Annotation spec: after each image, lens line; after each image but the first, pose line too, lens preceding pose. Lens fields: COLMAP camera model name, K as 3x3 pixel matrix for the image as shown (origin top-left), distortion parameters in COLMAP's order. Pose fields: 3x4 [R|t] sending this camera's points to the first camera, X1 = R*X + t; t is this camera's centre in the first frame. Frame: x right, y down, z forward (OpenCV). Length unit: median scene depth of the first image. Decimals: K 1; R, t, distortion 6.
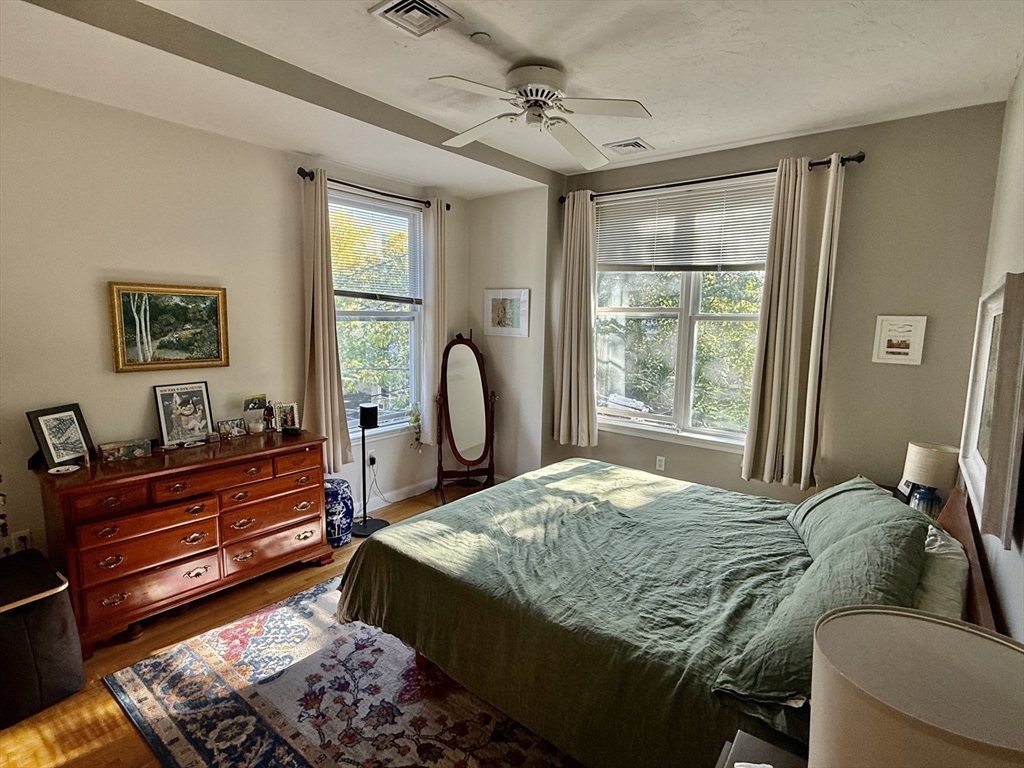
lens RADIAL K [[511.7, 0, 511.8], [0, 511.7, 383.7], [0, 0, 1]] dist [-0.000557, 0.000481]
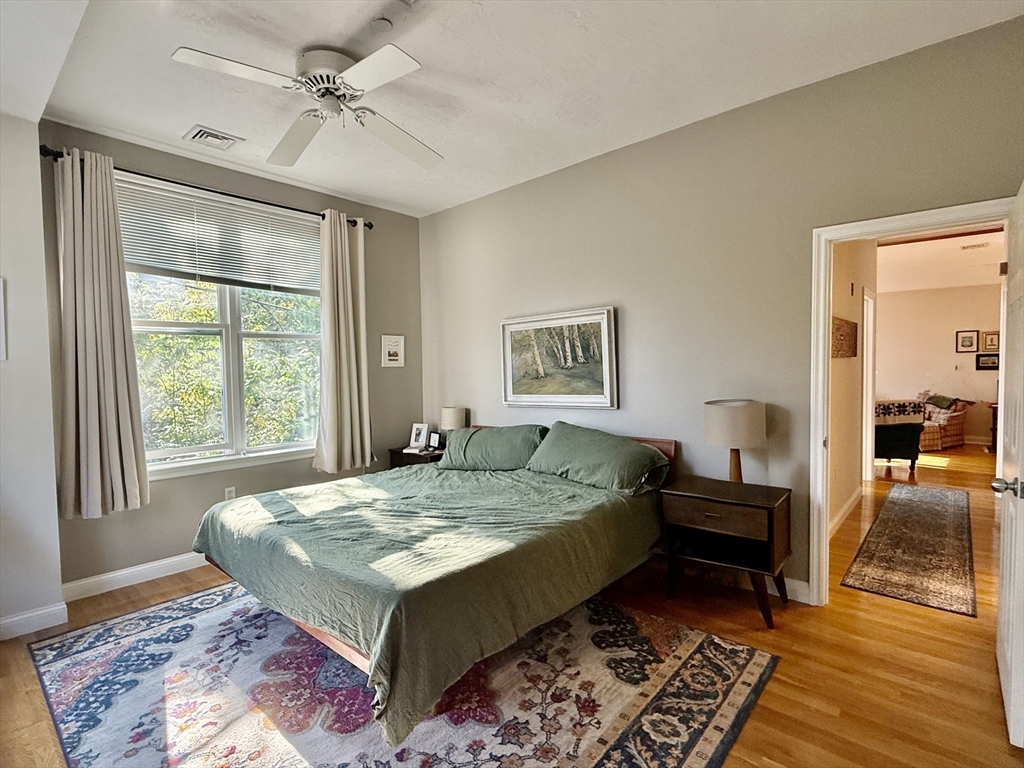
lens RADIAL K [[511.7, 0, 509.5], [0, 511.7, 382.3], [0, 0, 1]] dist [-0.000557, 0.000481]
pose [[0.052360, -0.053503, 0.997194, -0.760737], [0.145248, 0.988353, 0.045402, -0.012215], [-0.988009, 0.142464, 0.059521, 0.579498]]
